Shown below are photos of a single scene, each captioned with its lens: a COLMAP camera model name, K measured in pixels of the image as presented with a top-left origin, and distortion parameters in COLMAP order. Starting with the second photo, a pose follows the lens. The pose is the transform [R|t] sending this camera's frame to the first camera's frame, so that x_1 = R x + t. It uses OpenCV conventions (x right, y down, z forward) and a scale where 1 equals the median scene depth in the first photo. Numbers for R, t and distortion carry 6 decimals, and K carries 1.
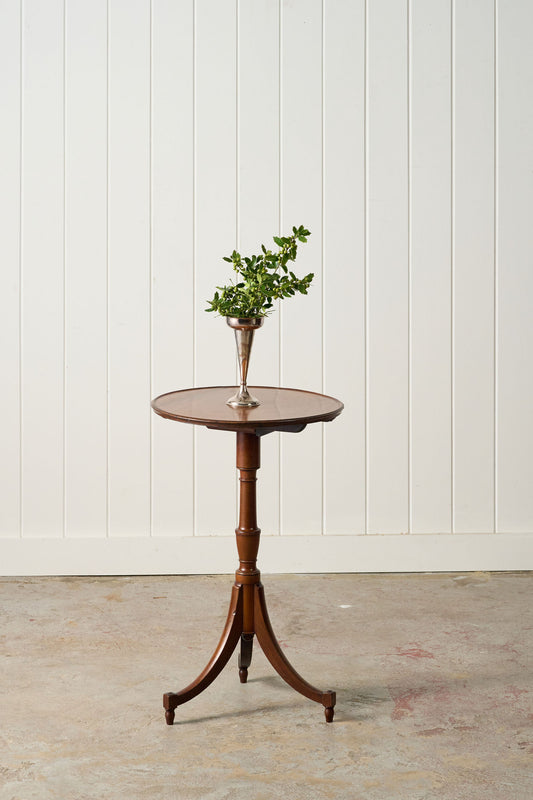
lens RADIAL K [[2076.9, 0, 265.0], [0, 2076.9, 264.8], [0, 0, 1]] dist [0.011019, 0.000000]
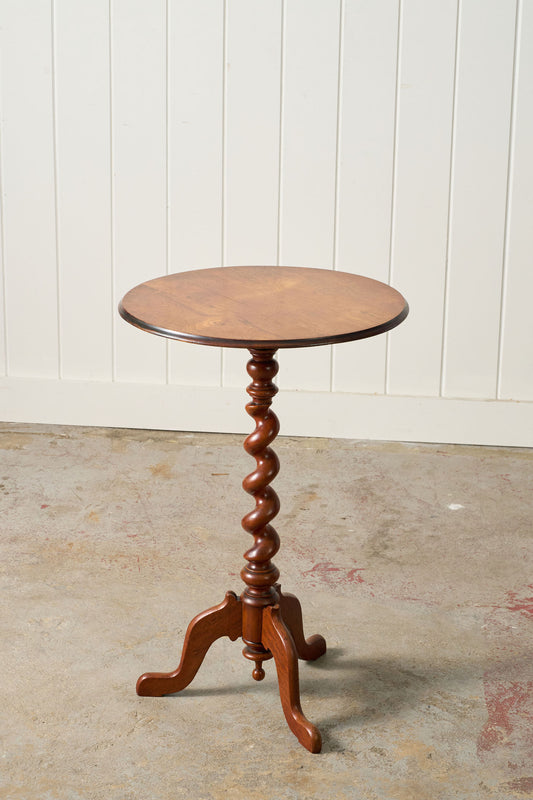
lens RADIAL K [[1841.4, 0, 273.2], [0, 1841.4, 242.2], [0, 0, 1]] dist [0.008028, 0.000000]
pose [[0.991658, 0.050398, -0.118640, 0.049149], [-0.031702, 0.987484, 0.154501, -0.035328], [0.124941, -0.149450, 0.980844, 0.351183]]
